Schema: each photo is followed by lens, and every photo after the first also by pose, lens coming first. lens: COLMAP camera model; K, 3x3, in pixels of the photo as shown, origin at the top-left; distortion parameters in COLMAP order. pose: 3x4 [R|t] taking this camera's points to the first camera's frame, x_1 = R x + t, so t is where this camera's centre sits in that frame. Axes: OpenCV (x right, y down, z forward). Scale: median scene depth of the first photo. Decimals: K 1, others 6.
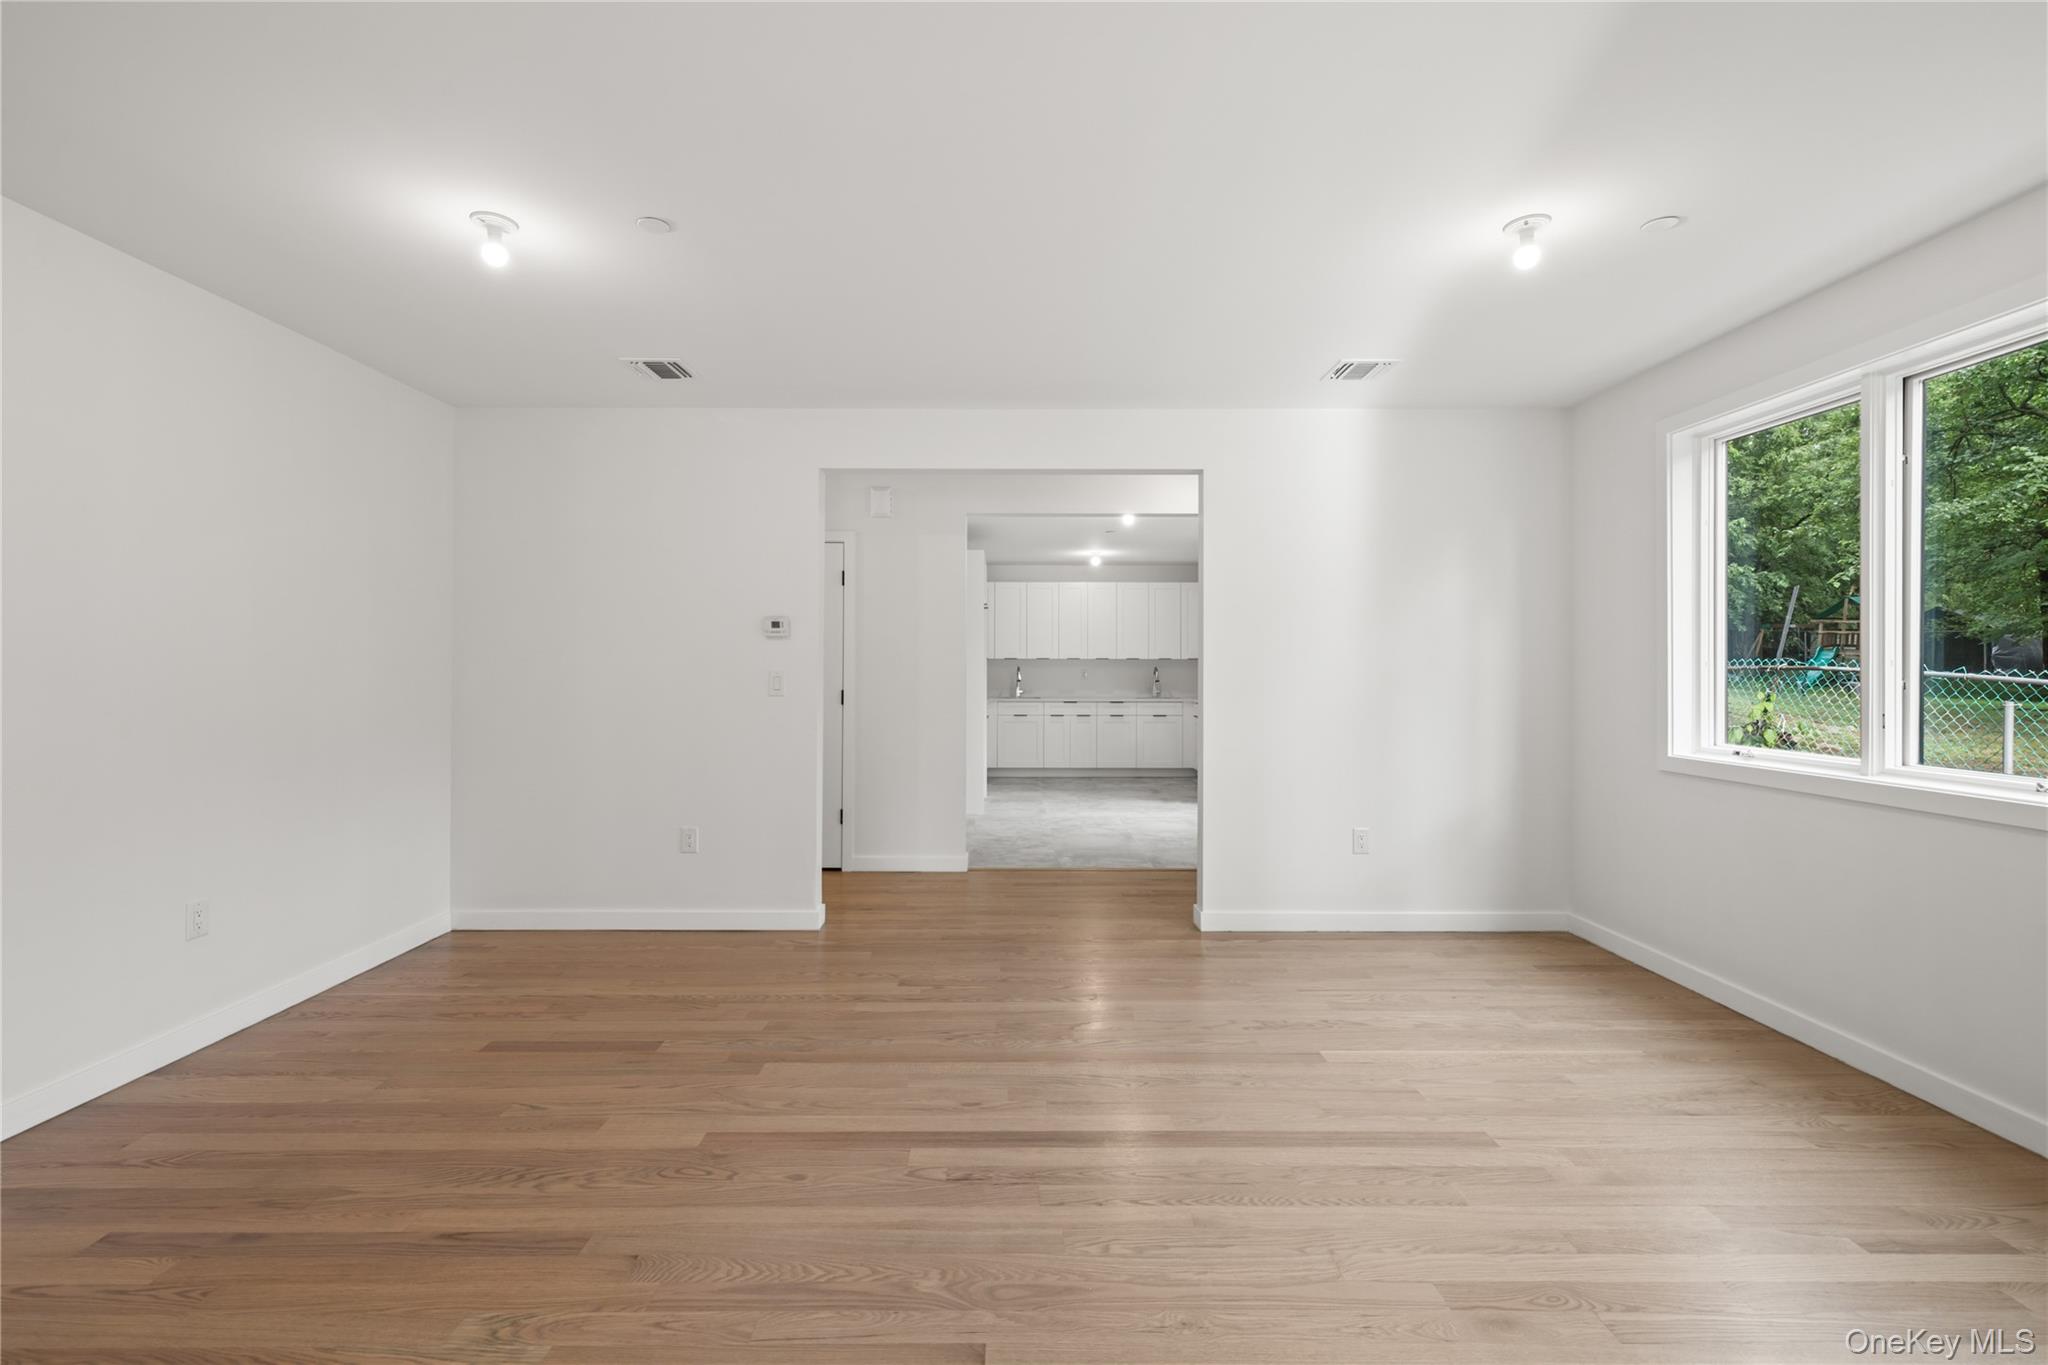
lens RADIAL K [[862.4, 0, 1013.8], [0, 862.4, 669.8], [0, 0, 1]] dist [0.003866, 0.000092]
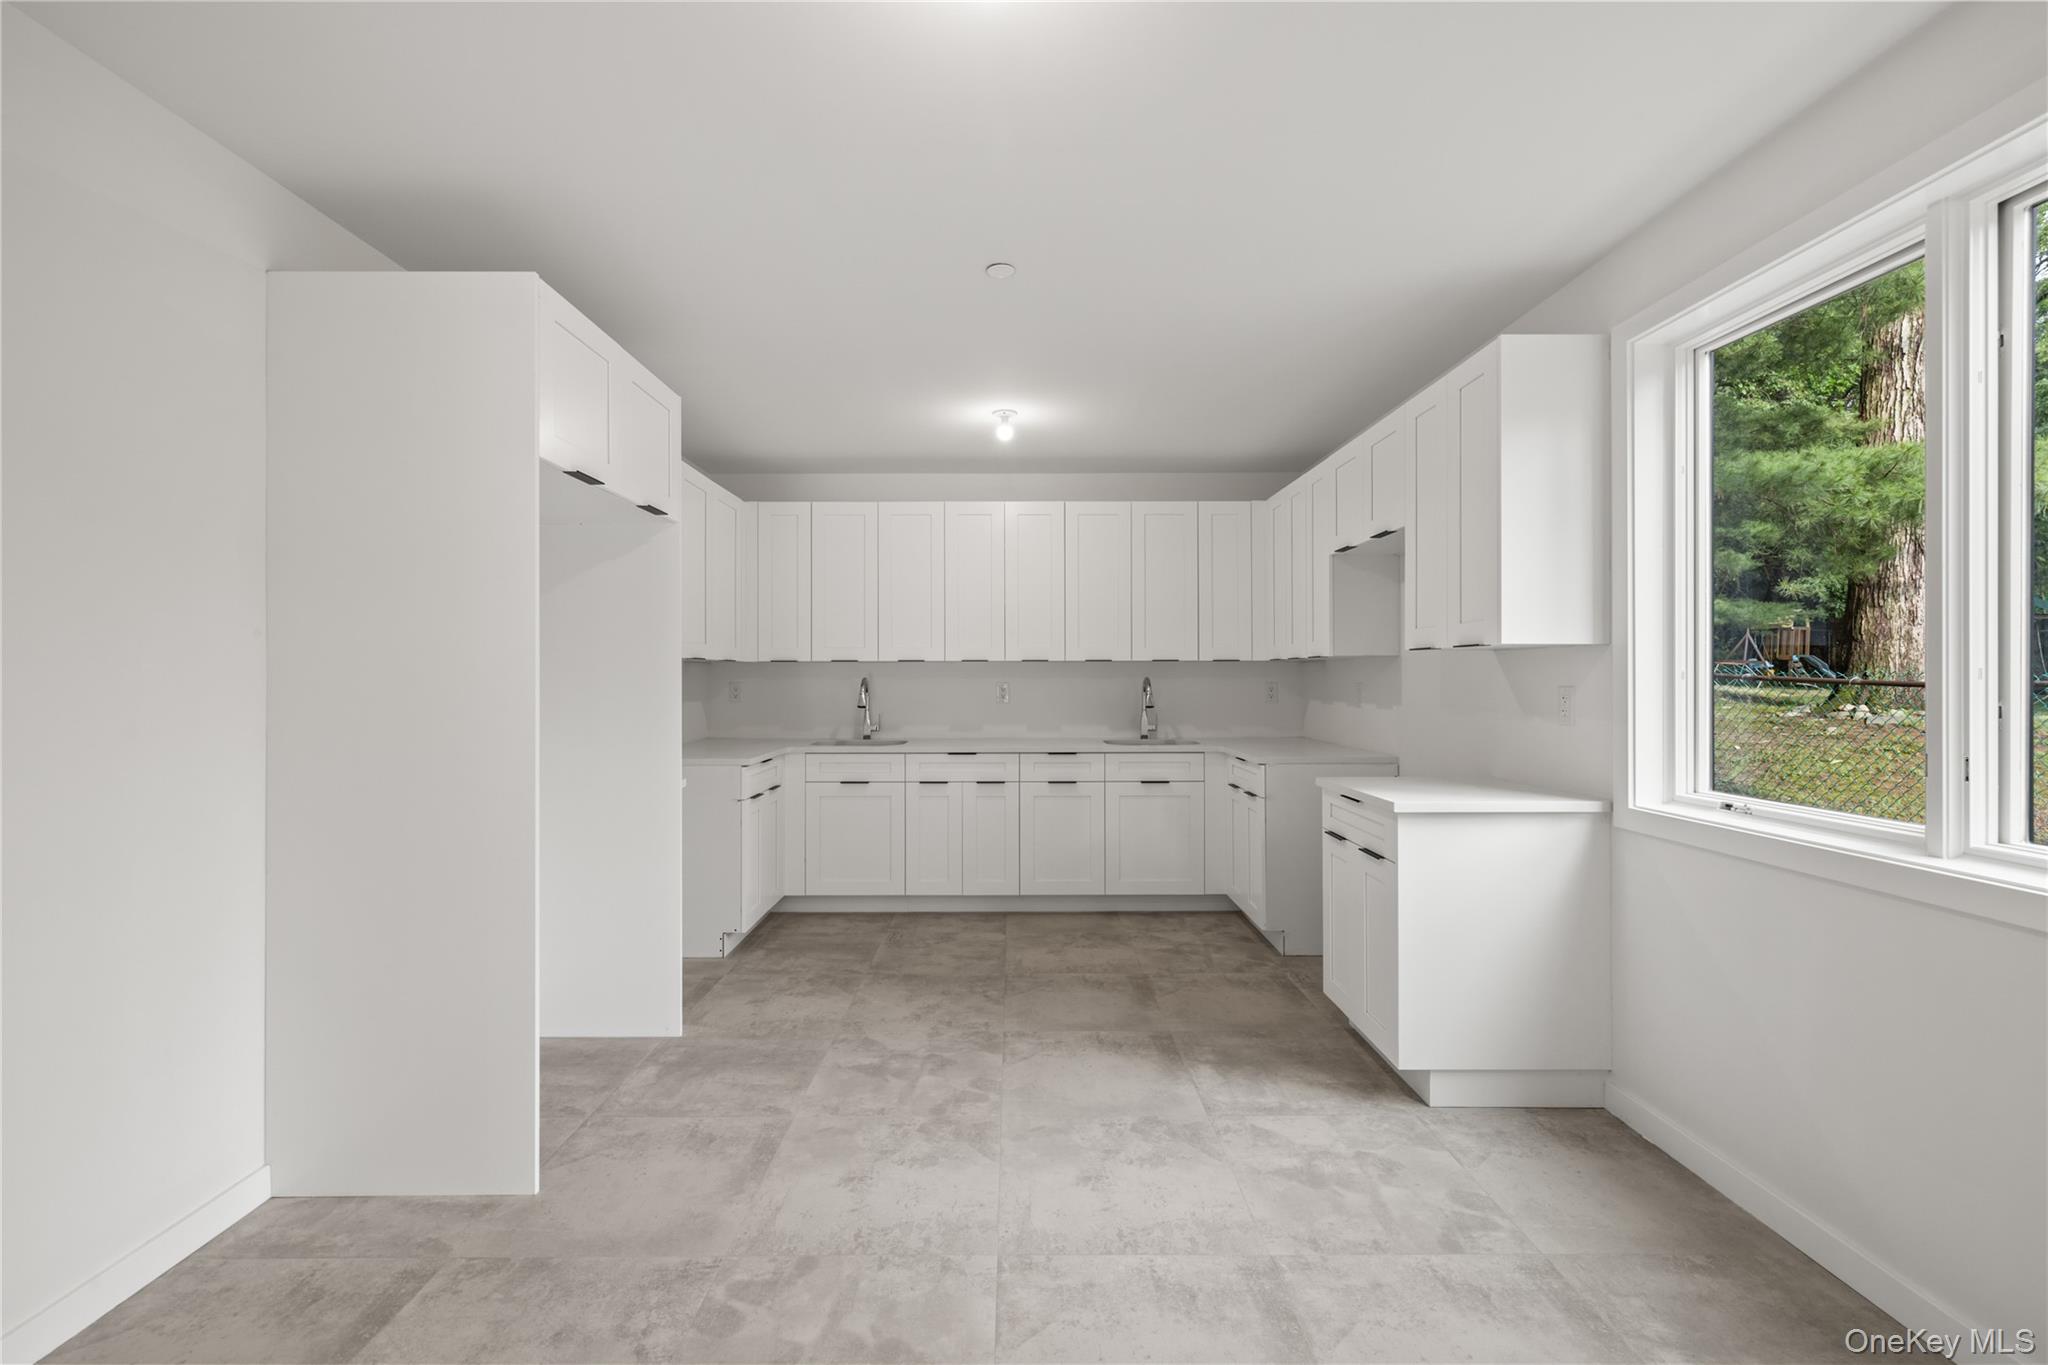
lens RADIAL K [[862.4, 0, 1036.4], [0, 862.4, 664.4], [0, 0, 1]] dist [0.003866, 0.000092]
pose [[0.999440, 0.002075, 0.033391, 0.294515], [-0.001878, 0.999981, -0.005916, -0.008088], [-0.033403, 0.005850, 0.999425, 0.367692]]
